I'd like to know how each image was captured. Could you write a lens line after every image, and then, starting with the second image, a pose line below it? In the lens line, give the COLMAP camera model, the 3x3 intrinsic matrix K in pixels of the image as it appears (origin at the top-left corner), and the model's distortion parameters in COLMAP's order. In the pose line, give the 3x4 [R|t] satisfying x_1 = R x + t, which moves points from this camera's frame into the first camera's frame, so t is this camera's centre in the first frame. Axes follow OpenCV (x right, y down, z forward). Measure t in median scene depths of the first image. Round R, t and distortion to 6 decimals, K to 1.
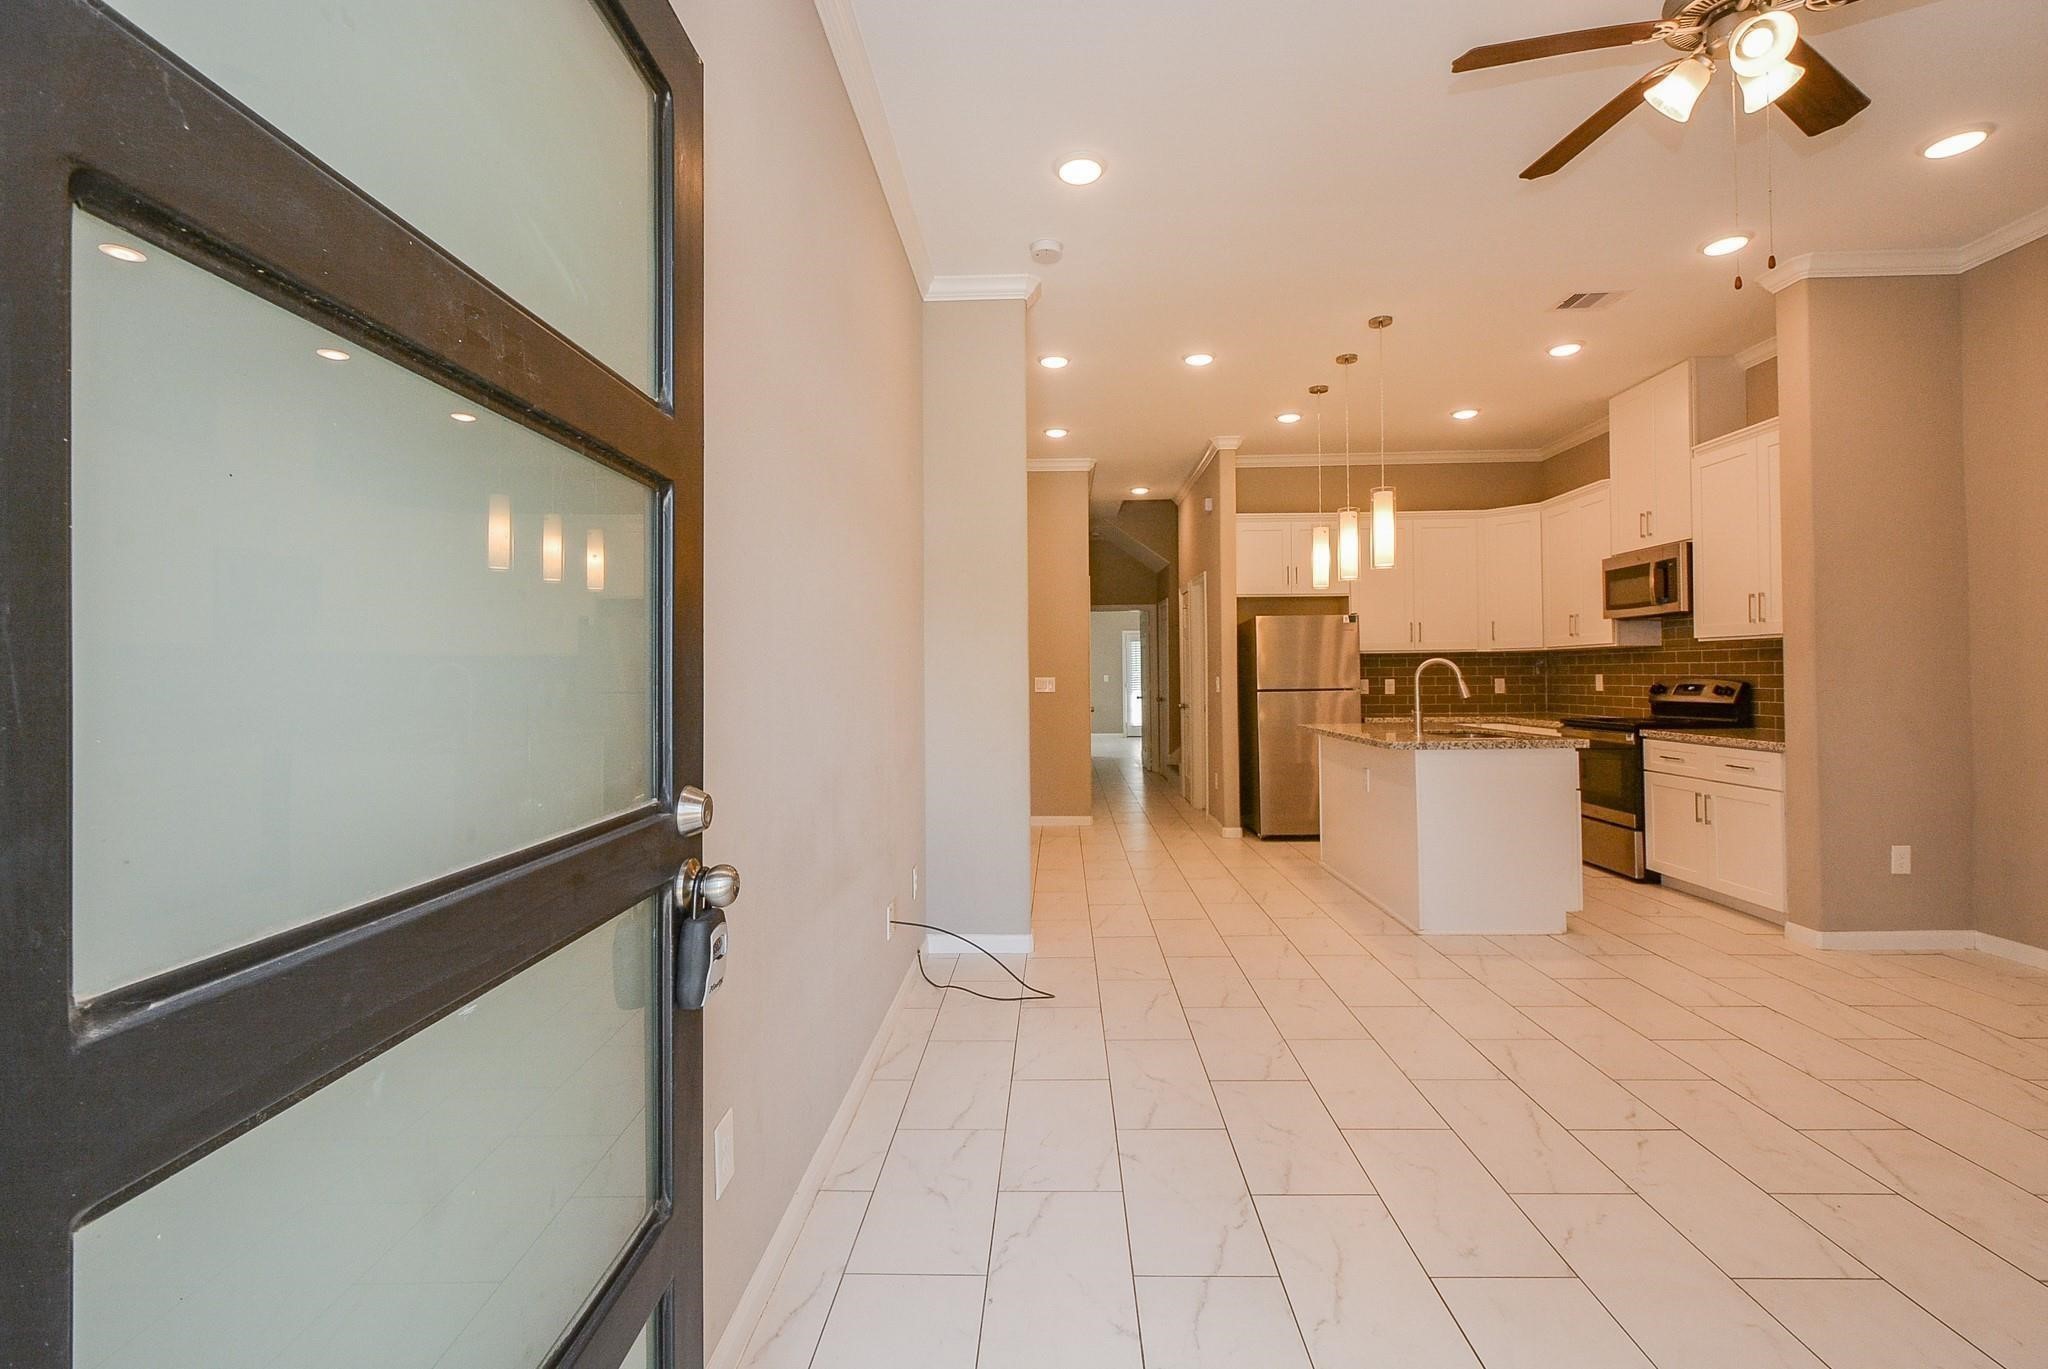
lens RADIAL K [[901.2, 0, 1020.7], [0, 901.2, 665.8], [0, 0, 1]] dist [0.001170, -0.003275]
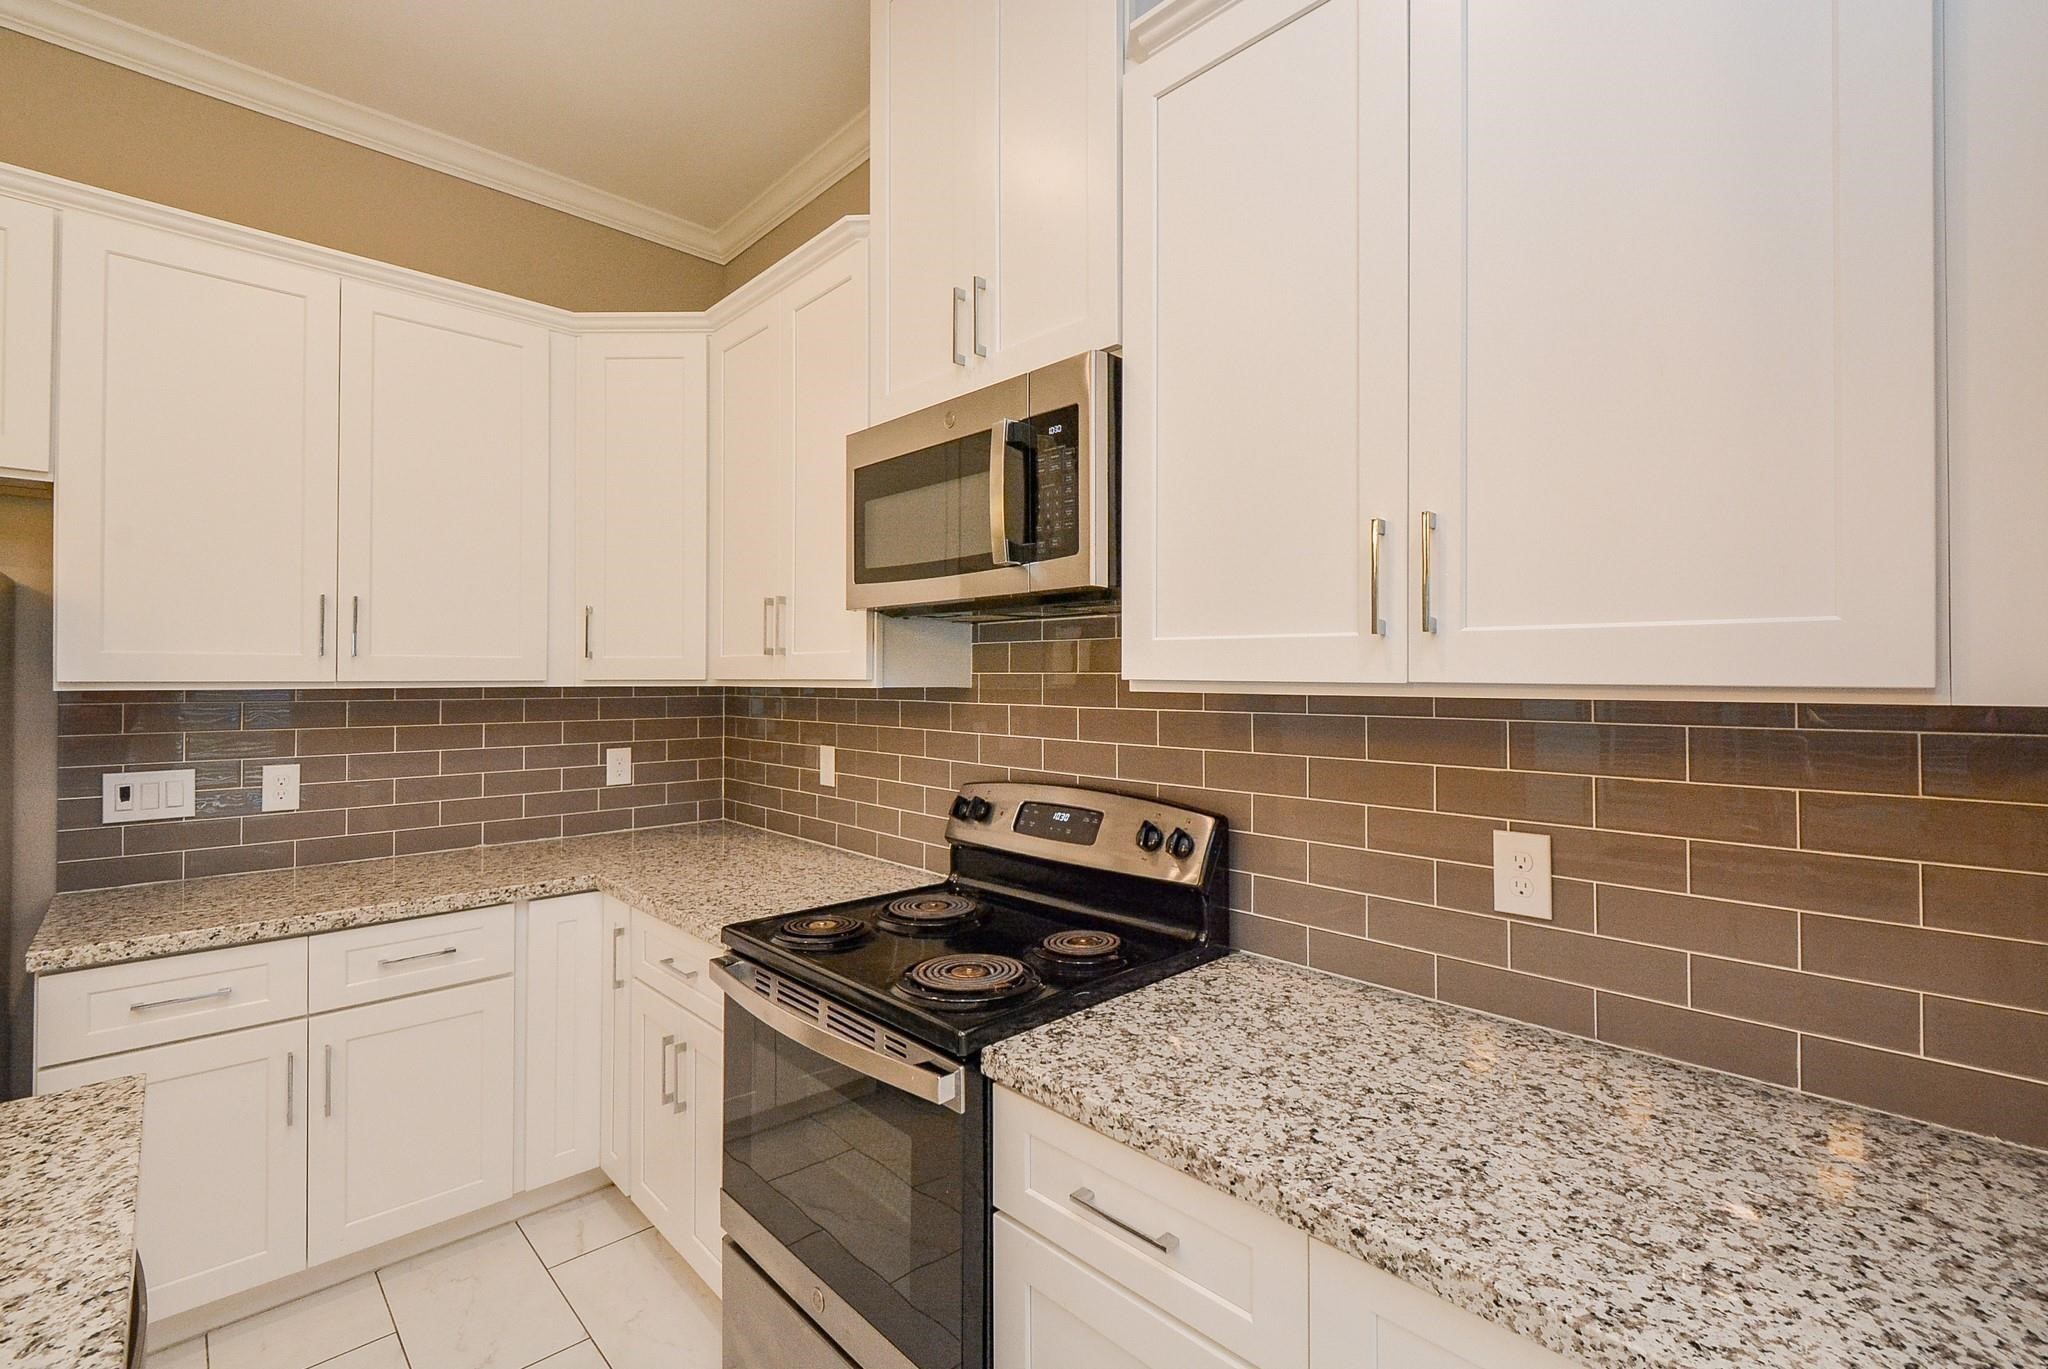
lens RADIAL K [[901.2, 0, 1036.6], [0, 901.2, 664.5], [0, 0, 1]] dist [0.001170, -0.003275]
pose [[0.686887, 0.023690, 0.726378, 0.494008], [-0.017201, 0.999719, -0.016339, -0.029394], [-0.726560, -0.001271, 0.687101, 0.785756]]
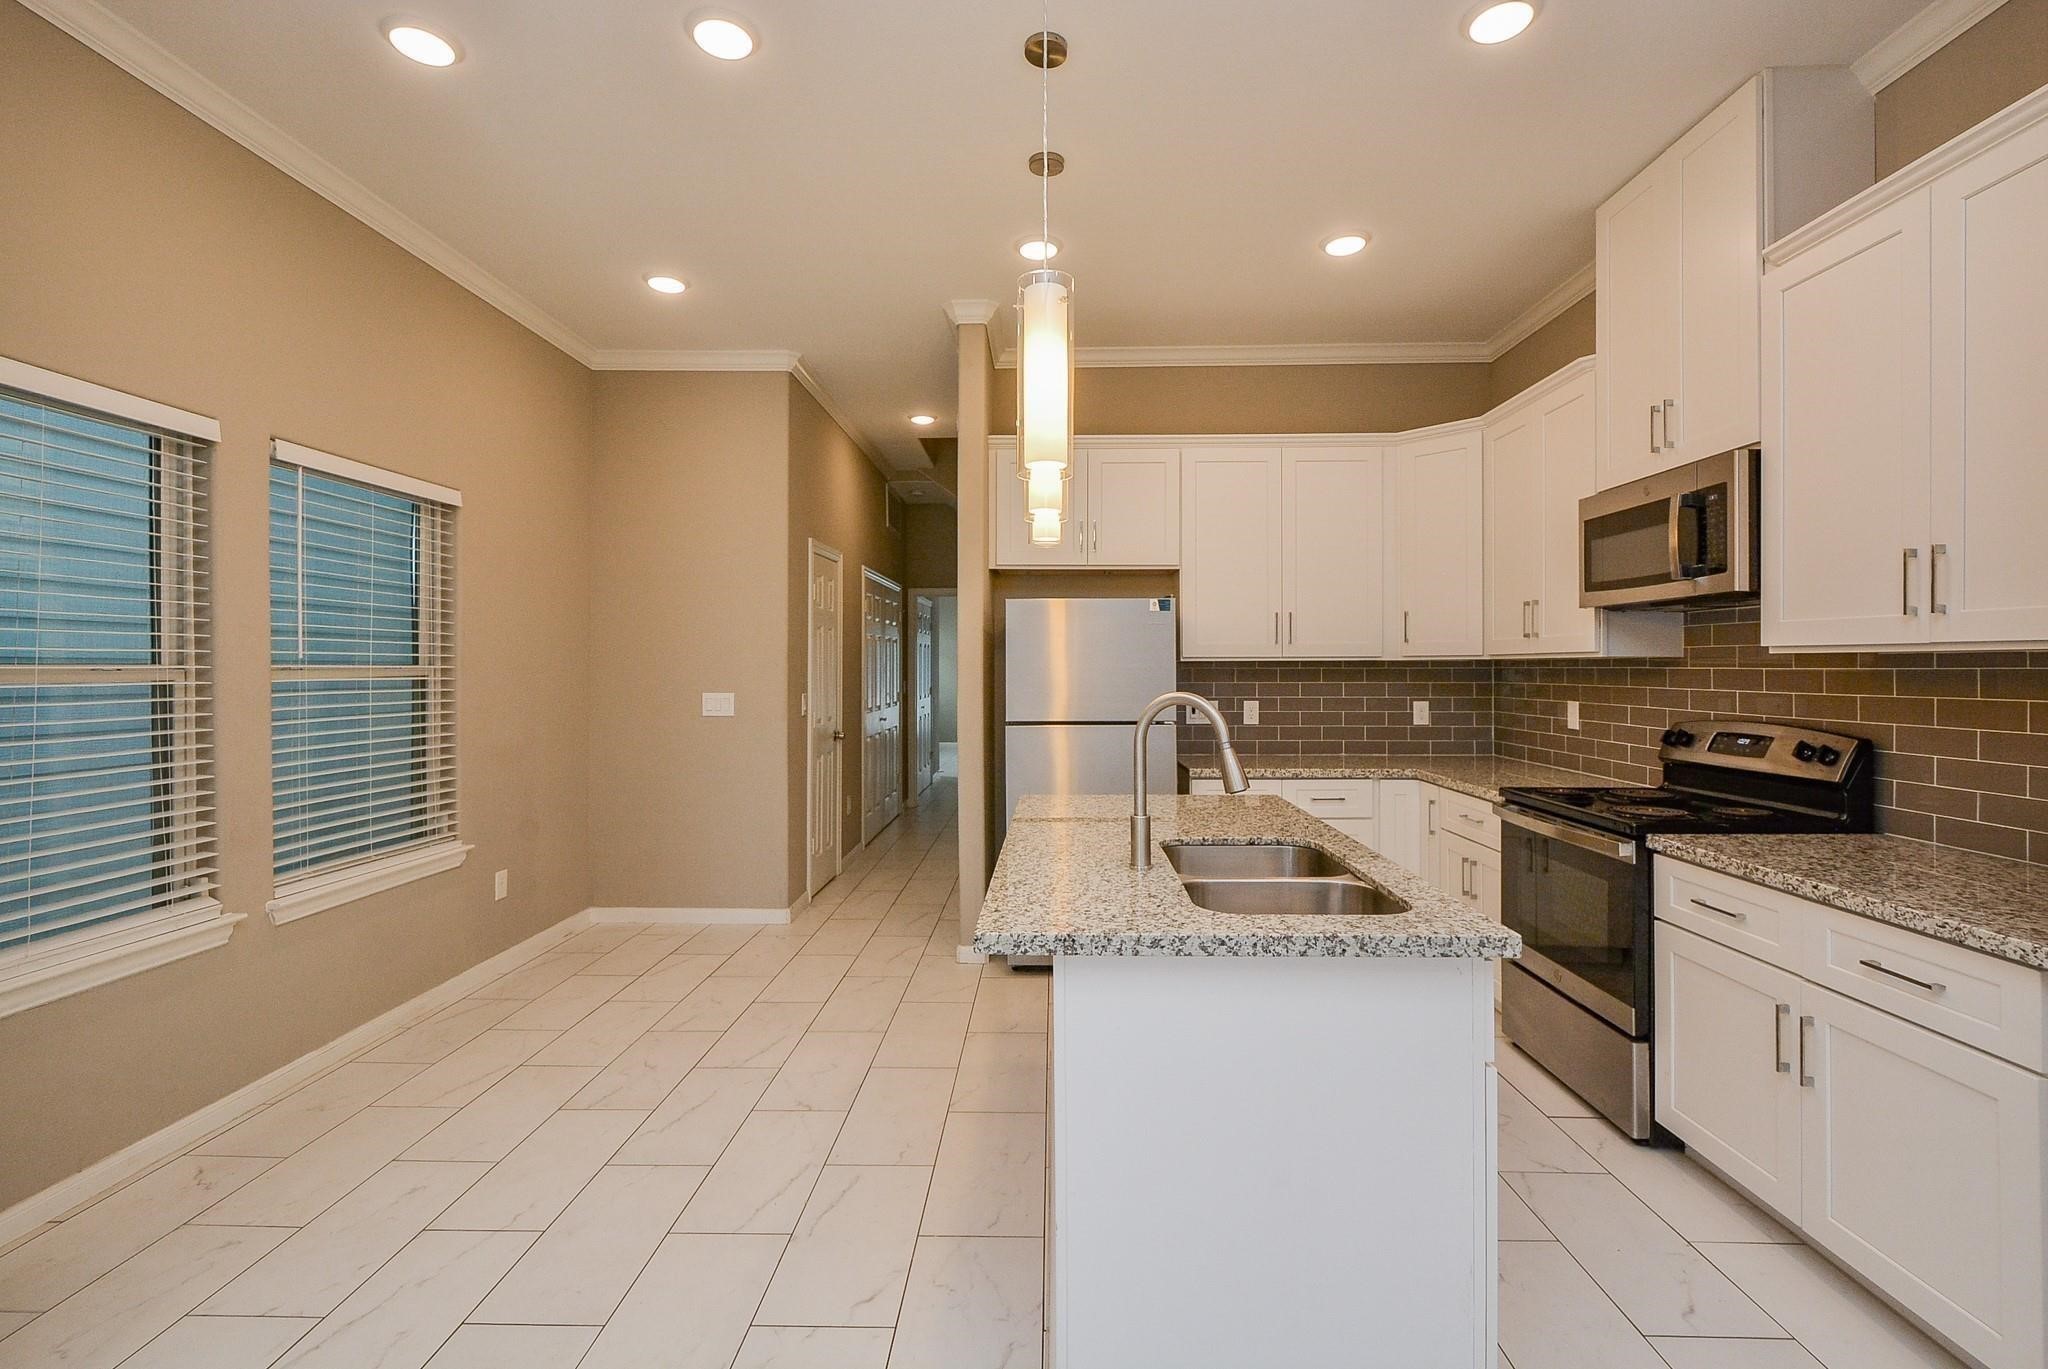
lens RADIAL K [[901.2, 0, 1026.7], [0, 901.2, 666.3], [0, 0, 1]] dist [0.001170, -0.003275]
pose [[0.999832, 0.010047, 0.015322, 0.330994], [-0.010209, 0.999893, 0.010495, -0.020369], [-0.015215, -0.010649, 0.999828, 0.499993]]
